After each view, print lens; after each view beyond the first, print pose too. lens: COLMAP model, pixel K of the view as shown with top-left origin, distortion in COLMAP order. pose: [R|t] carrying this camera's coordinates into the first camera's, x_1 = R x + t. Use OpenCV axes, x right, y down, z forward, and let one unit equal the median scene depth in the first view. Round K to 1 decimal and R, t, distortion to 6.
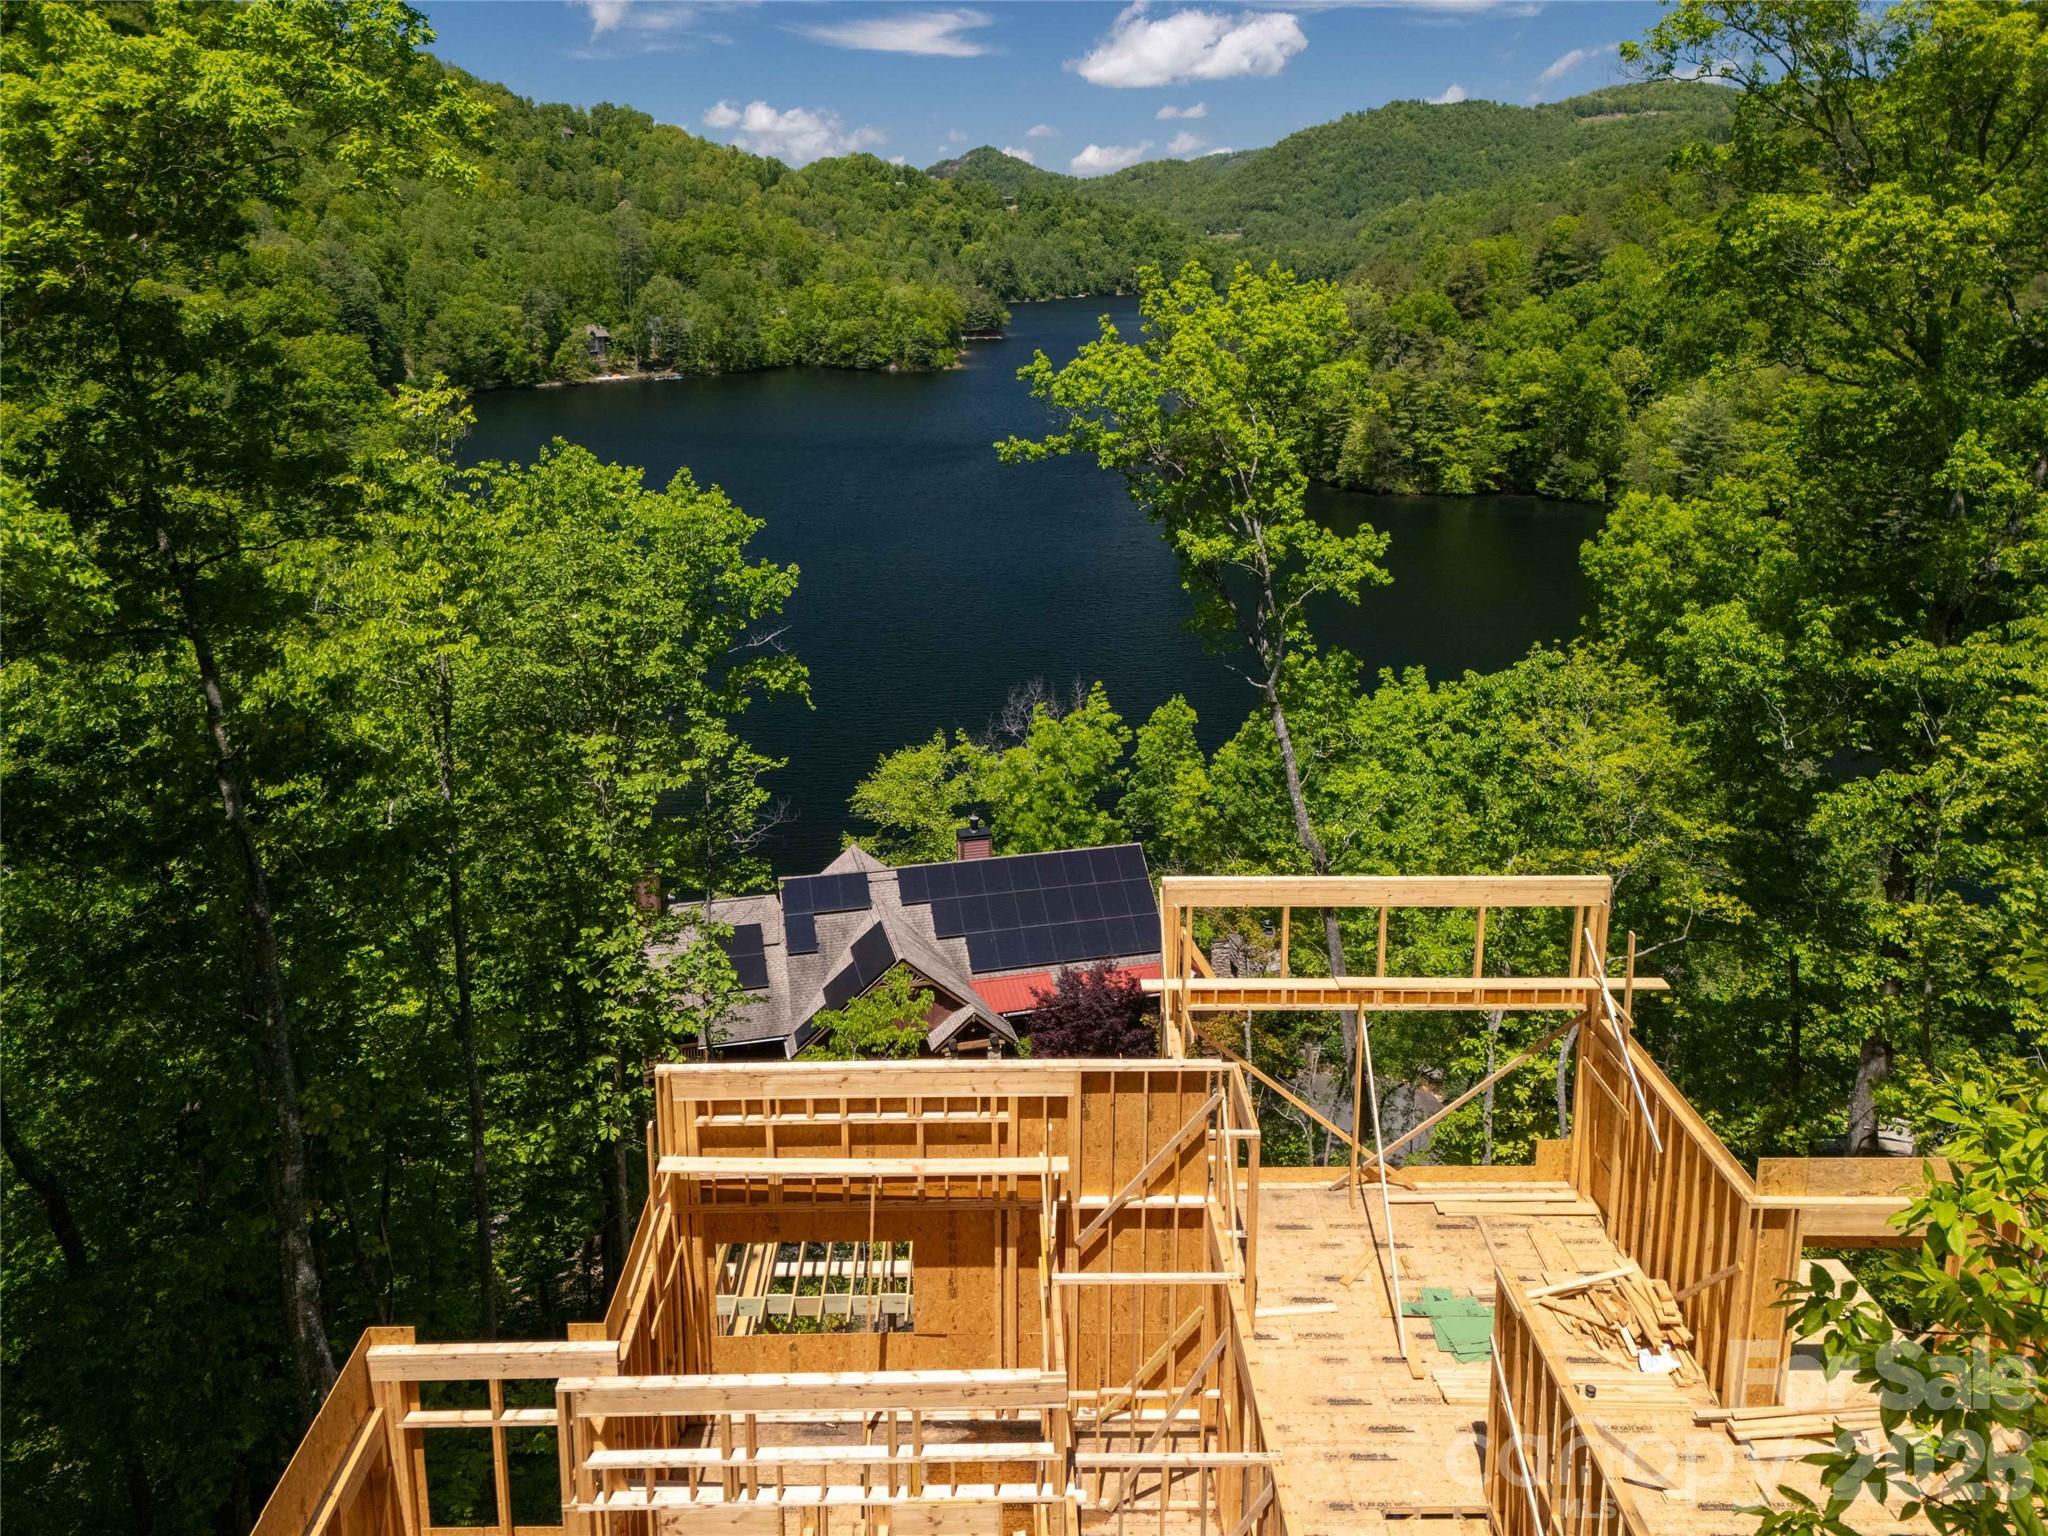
lens RADIAL K [[1498.4, 0, 1017.5], [0, 1498.4, 710.1], [0, 0, 1]] dist [0.074165, -0.060942]
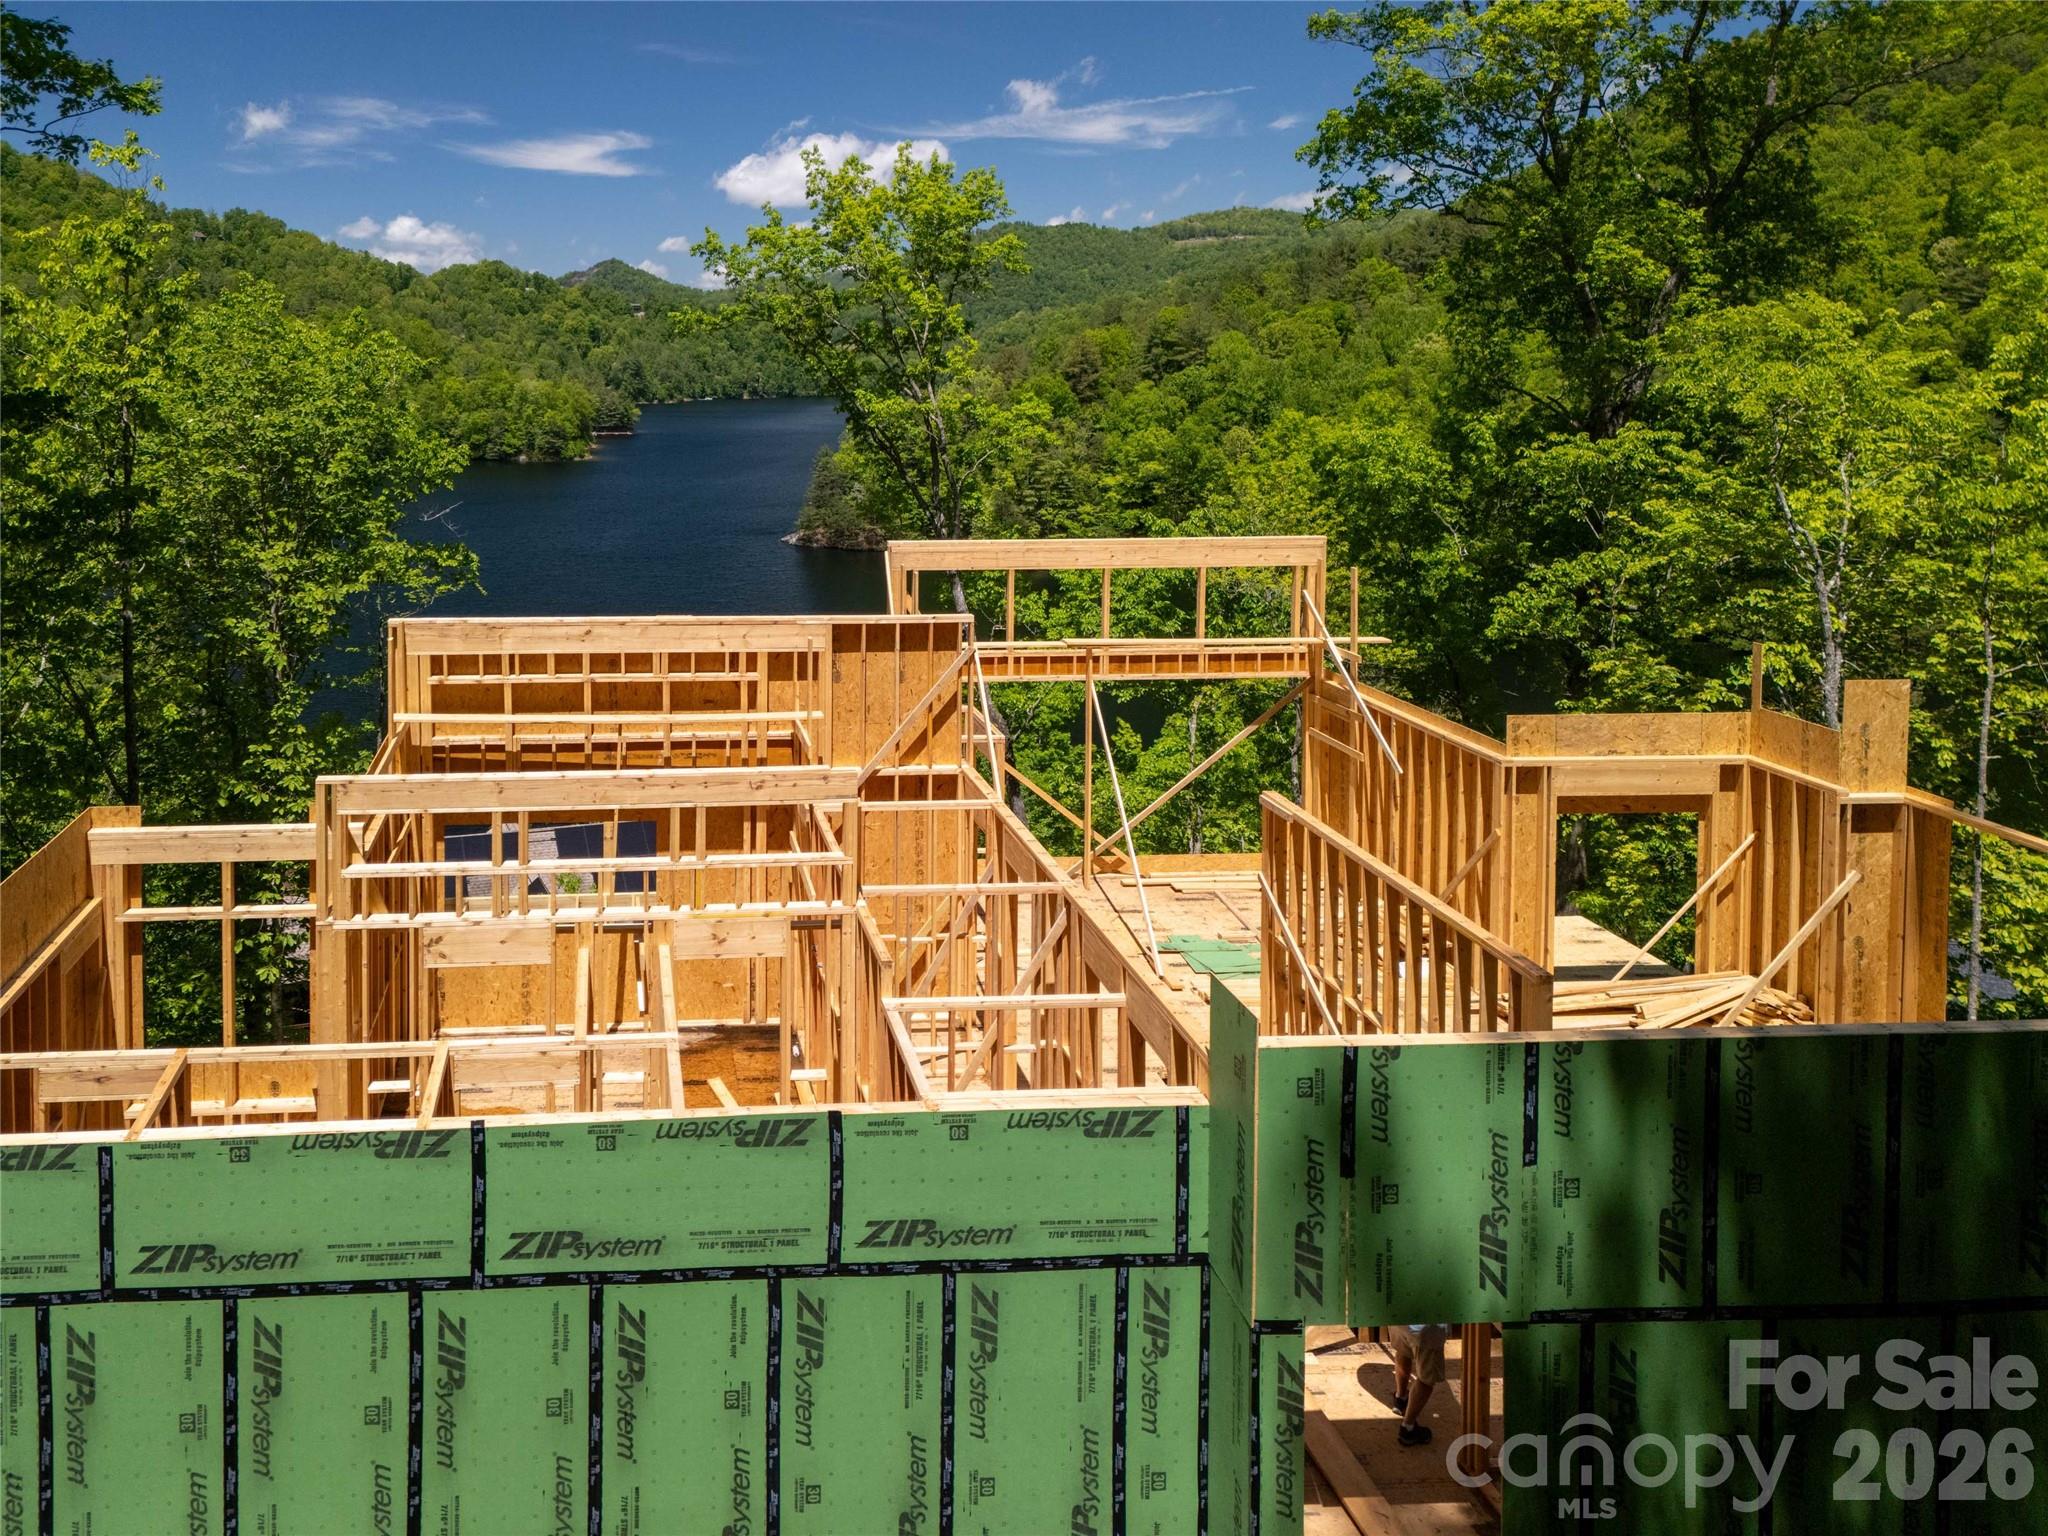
lens RADIAL K [[1539.6, 0, 718.5], [0, 1539.6, 759.3], [0, 0, 1]] dist [0.046445, 0.002957]
pose [[0.997387, -0.008873, 0.071703, -0.030937], [0.020117, 0.987290, -0.157653, 0.144754], [-0.069393, 0.158684, 0.984888, 0.012533]]
